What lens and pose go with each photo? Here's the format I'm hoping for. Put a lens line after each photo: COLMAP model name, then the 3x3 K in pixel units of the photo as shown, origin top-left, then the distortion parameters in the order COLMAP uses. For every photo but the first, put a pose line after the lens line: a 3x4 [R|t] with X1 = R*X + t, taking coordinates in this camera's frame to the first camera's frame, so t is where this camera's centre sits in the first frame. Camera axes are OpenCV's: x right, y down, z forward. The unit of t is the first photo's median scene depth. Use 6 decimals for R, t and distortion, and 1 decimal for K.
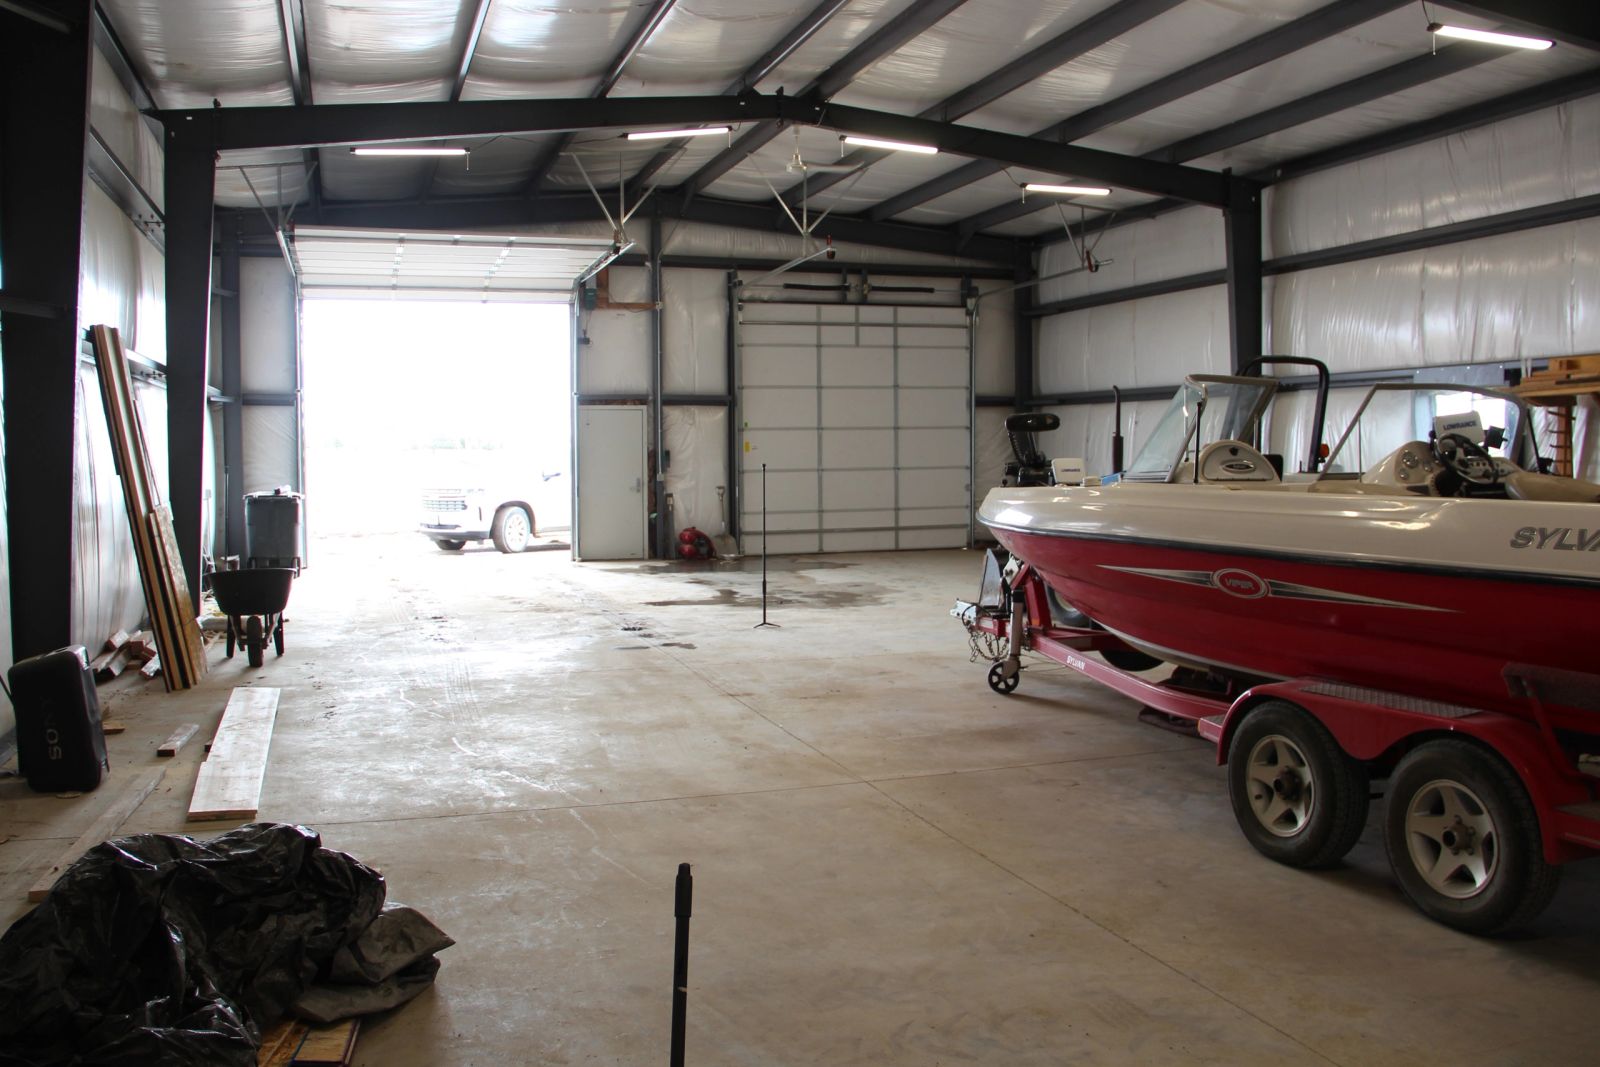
lens RADIAL K [[1348.9, 0, 801.8], [0, 1348.9, 568.7], [0, 0, 1]] dist [-0.182239, 0.140905]
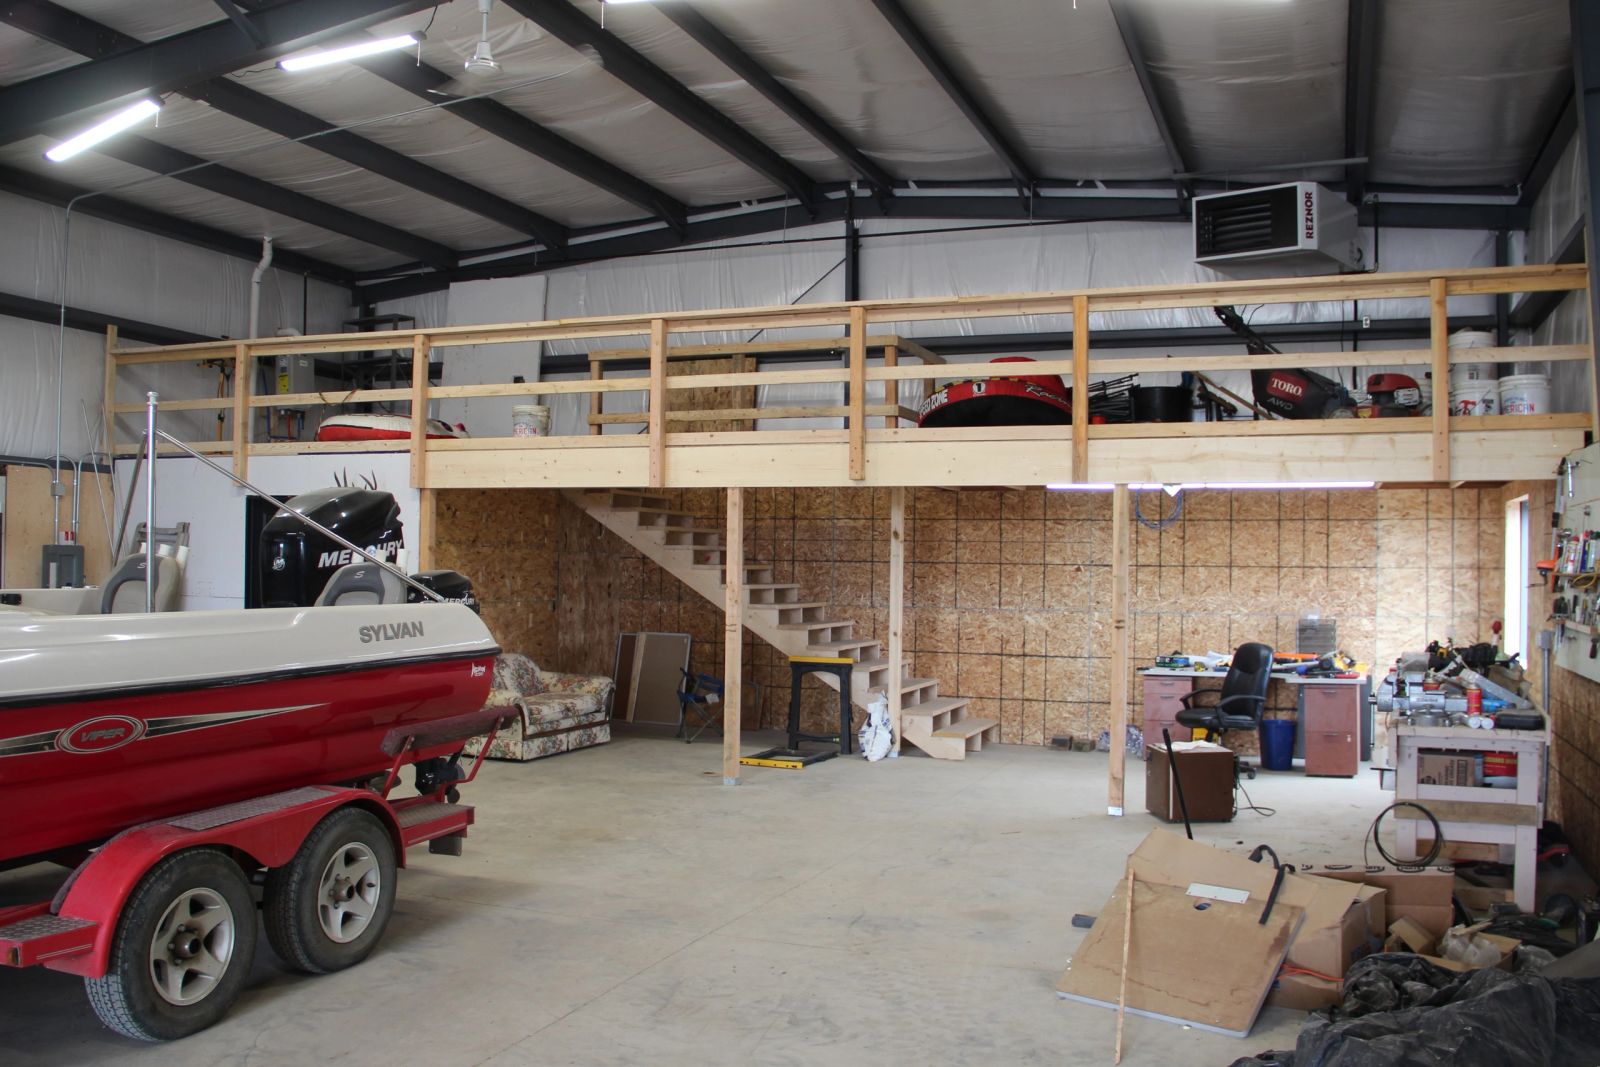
lens RADIAL K [[1348.9, 0, 801.8], [0, 1348.9, 568.7], [0, 0, 1]] dist [-0.182239, 0.140905]
pose [[-0.765652, -0.006293, 0.643224, -0.619621], [0.041552, 0.997380, 0.059220, -0.149113], [-0.641912, 0.072069, -0.763384, 1.715278]]
